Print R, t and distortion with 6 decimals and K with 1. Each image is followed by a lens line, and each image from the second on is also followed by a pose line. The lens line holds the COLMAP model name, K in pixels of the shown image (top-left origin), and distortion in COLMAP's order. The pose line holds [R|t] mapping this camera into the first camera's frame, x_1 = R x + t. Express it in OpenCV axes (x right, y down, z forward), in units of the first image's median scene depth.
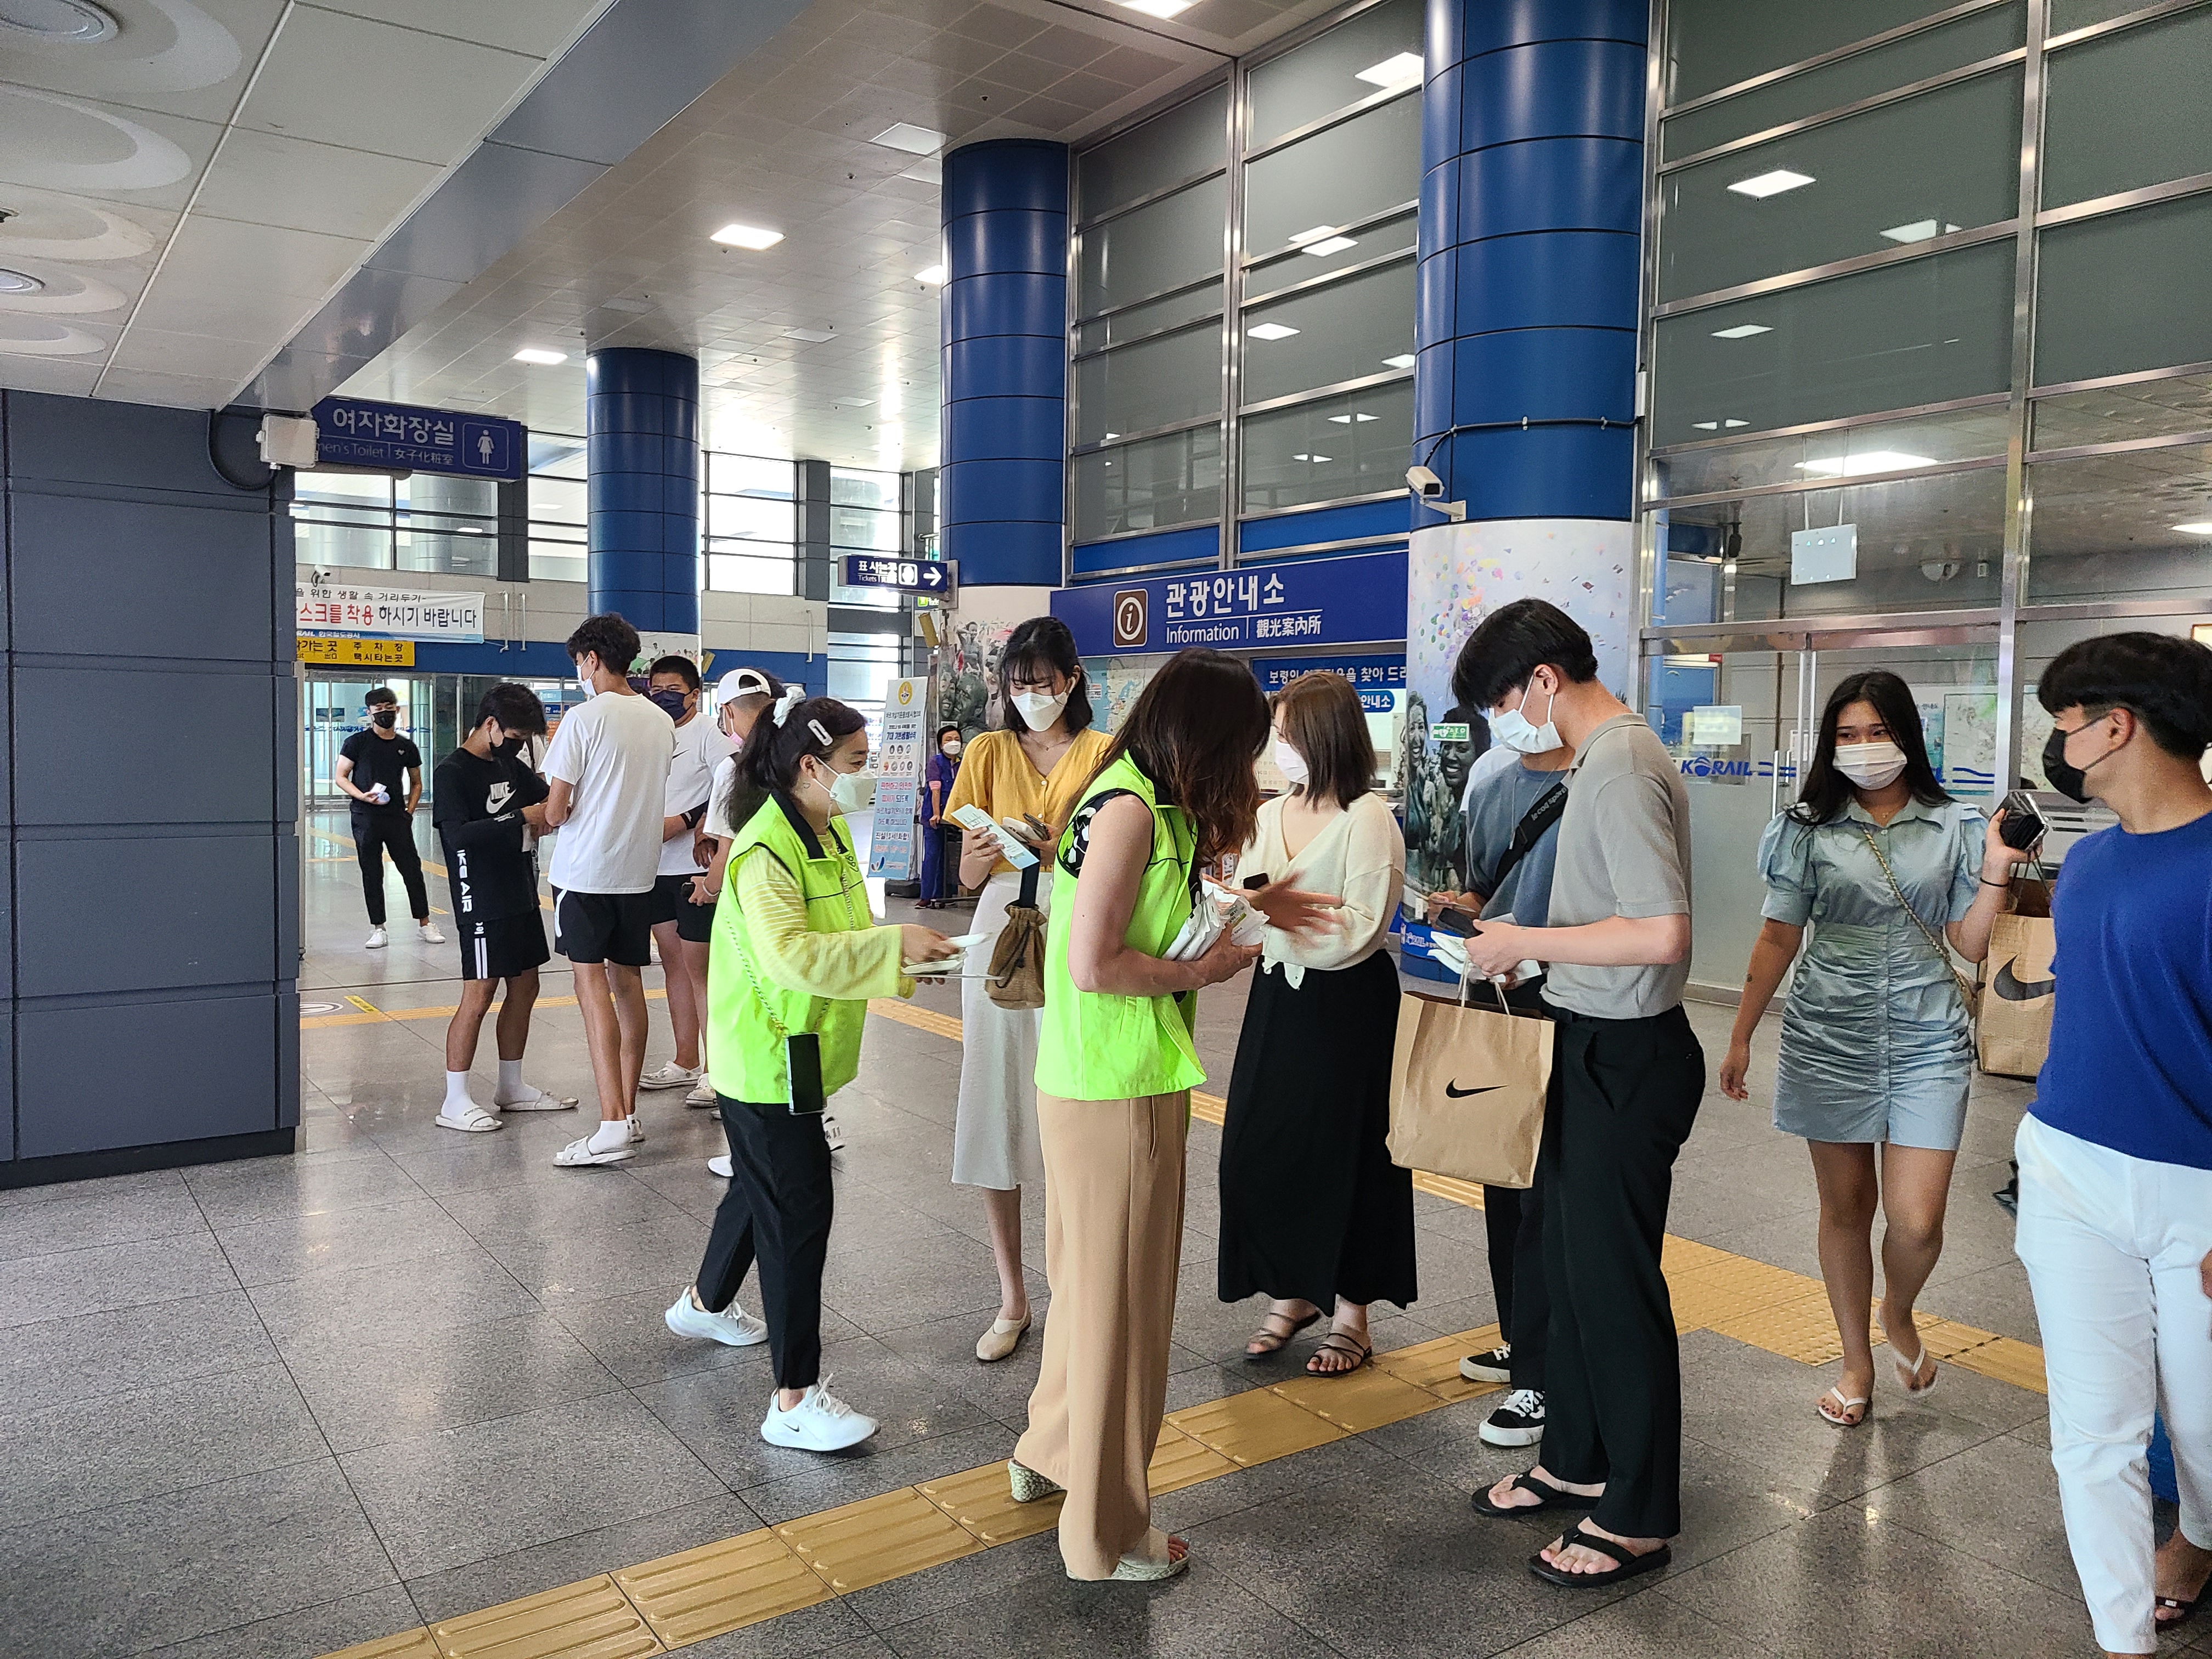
lens RADIAL K [[1690.4, 0, 1222.4], [0, 1690.4, 834.5], [0, 0, 1]] dist [0.055650, -0.040551]
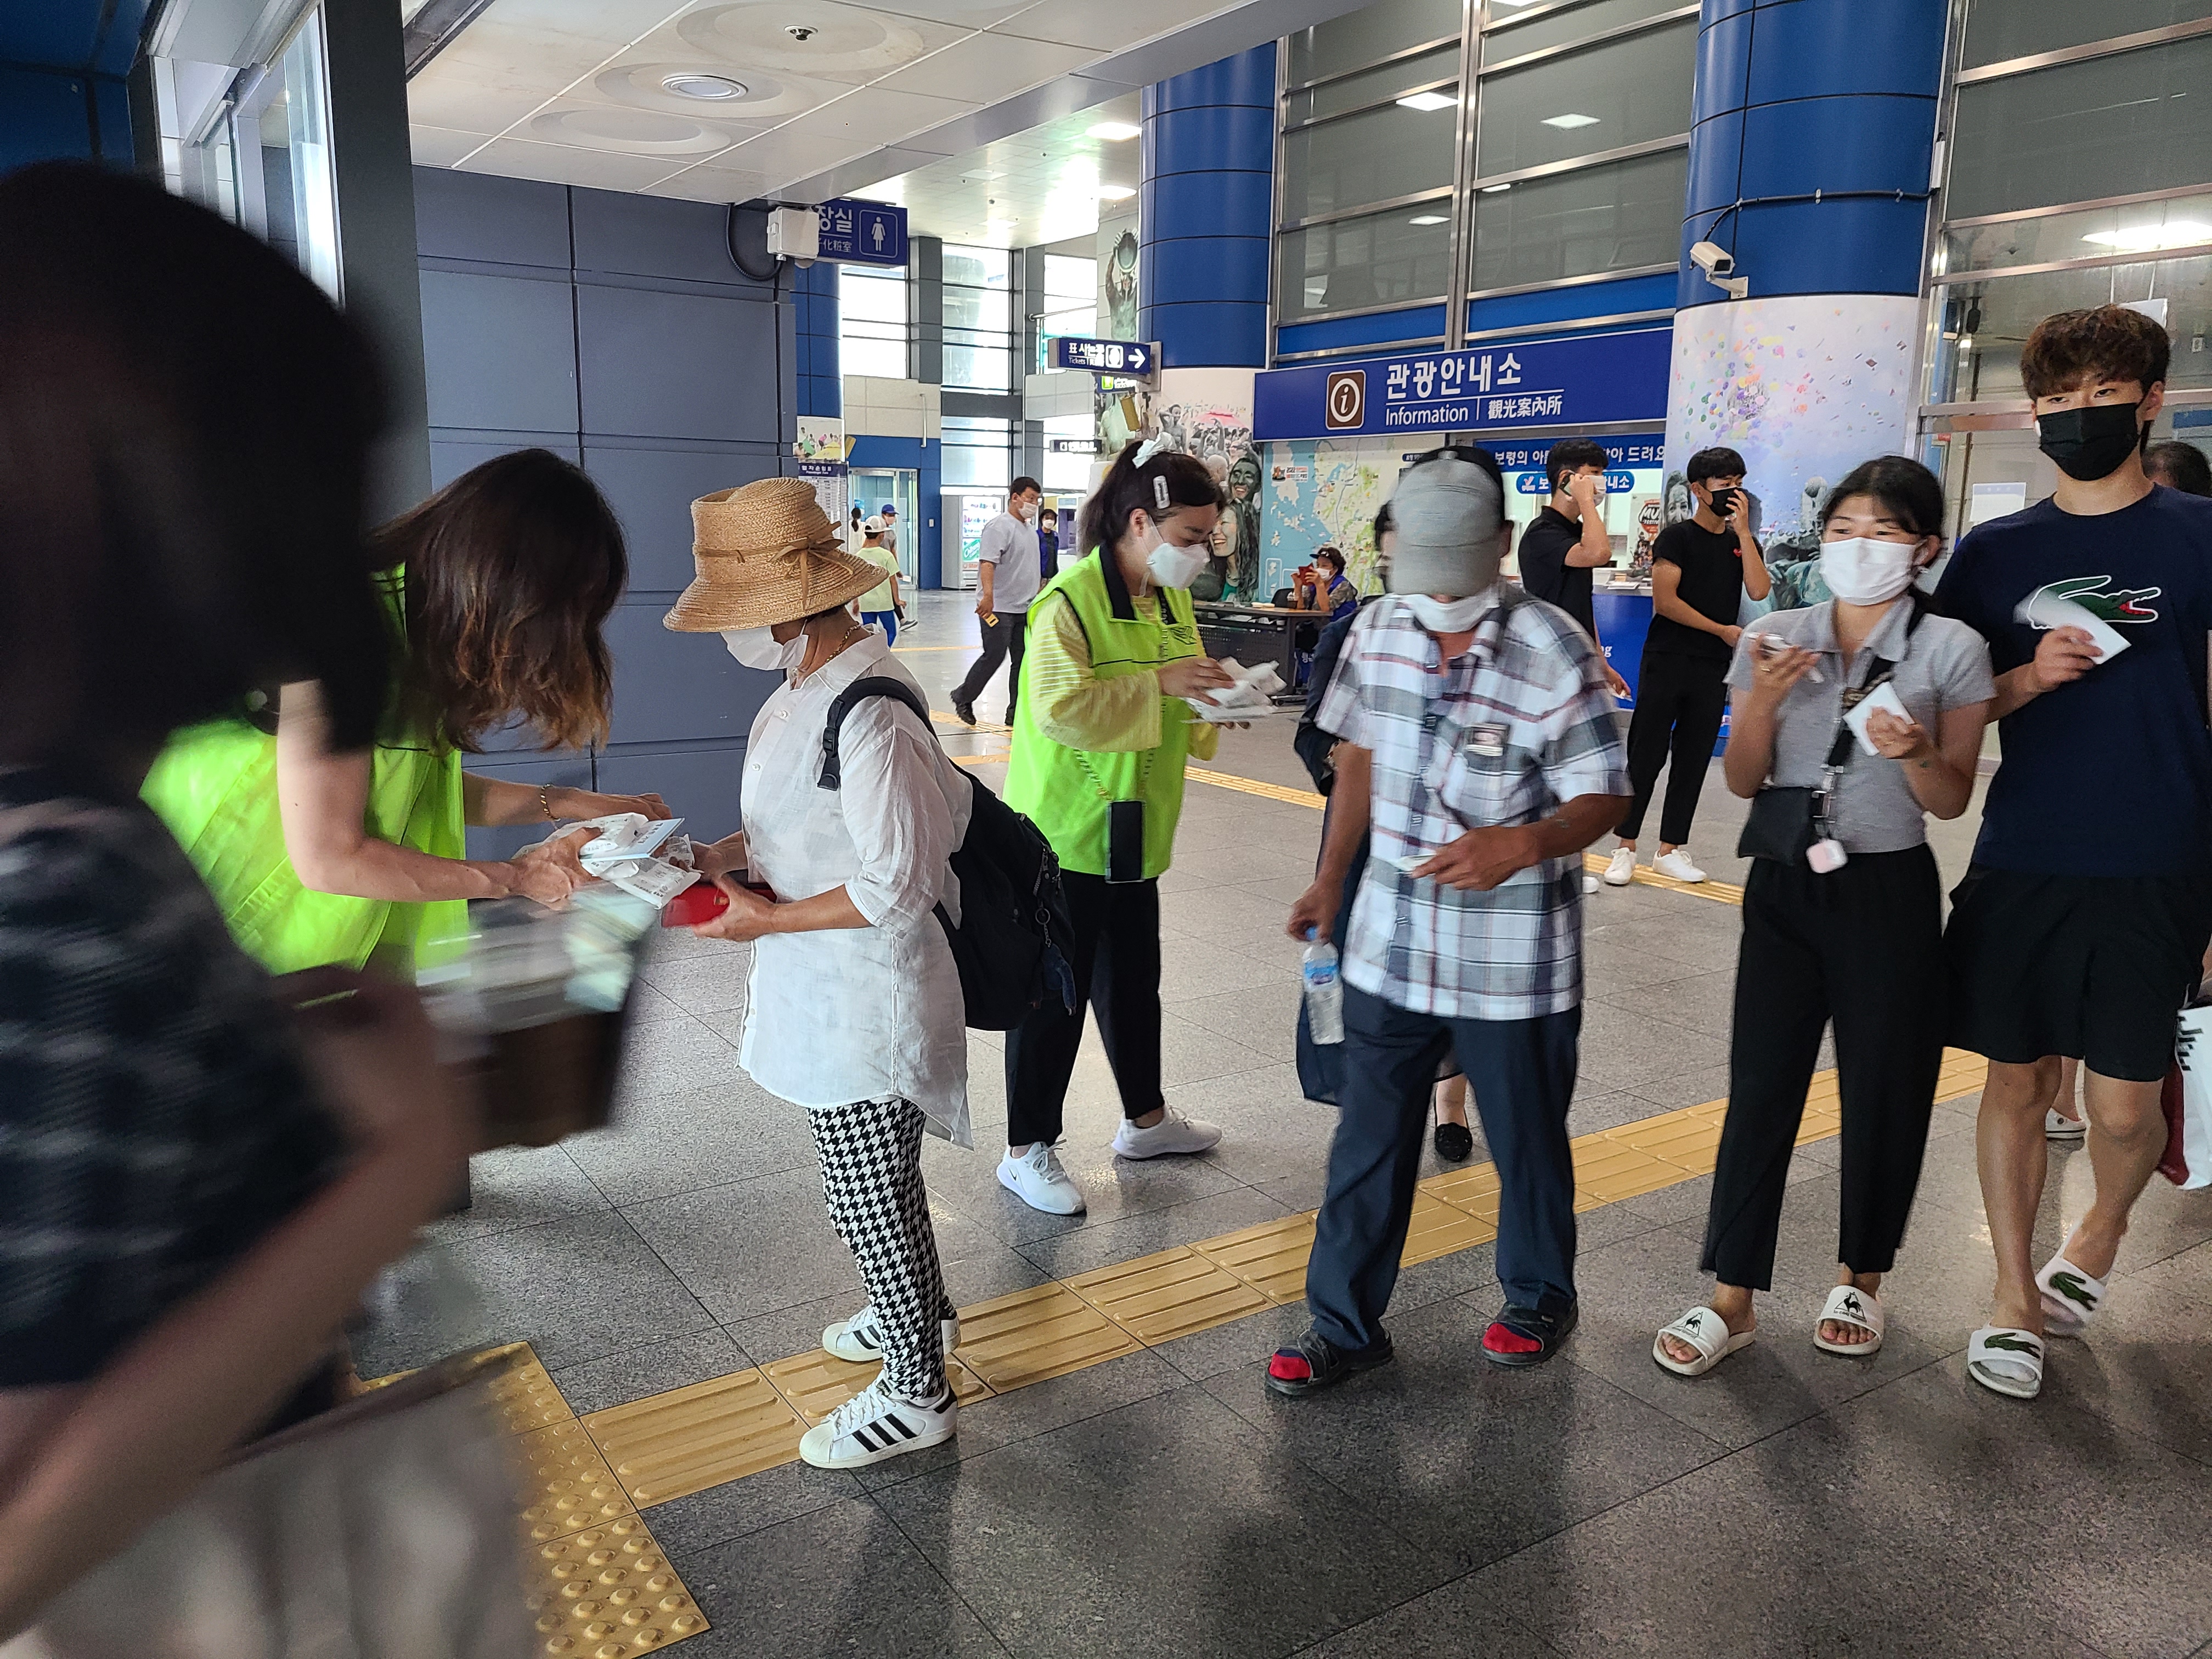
lens RADIAL K [[1690.4, 0, 1222.4], [0, 1690.4, 834.5], [0, 0, 1]] dist [0.055650, -0.040551]
pose [[0.999654, 0.003434, -0.026072, -0.111800], [-0.000208, 0.992439, 0.122742, 0.006097], [0.026296, -0.122694, 0.992096, -0.044645]]
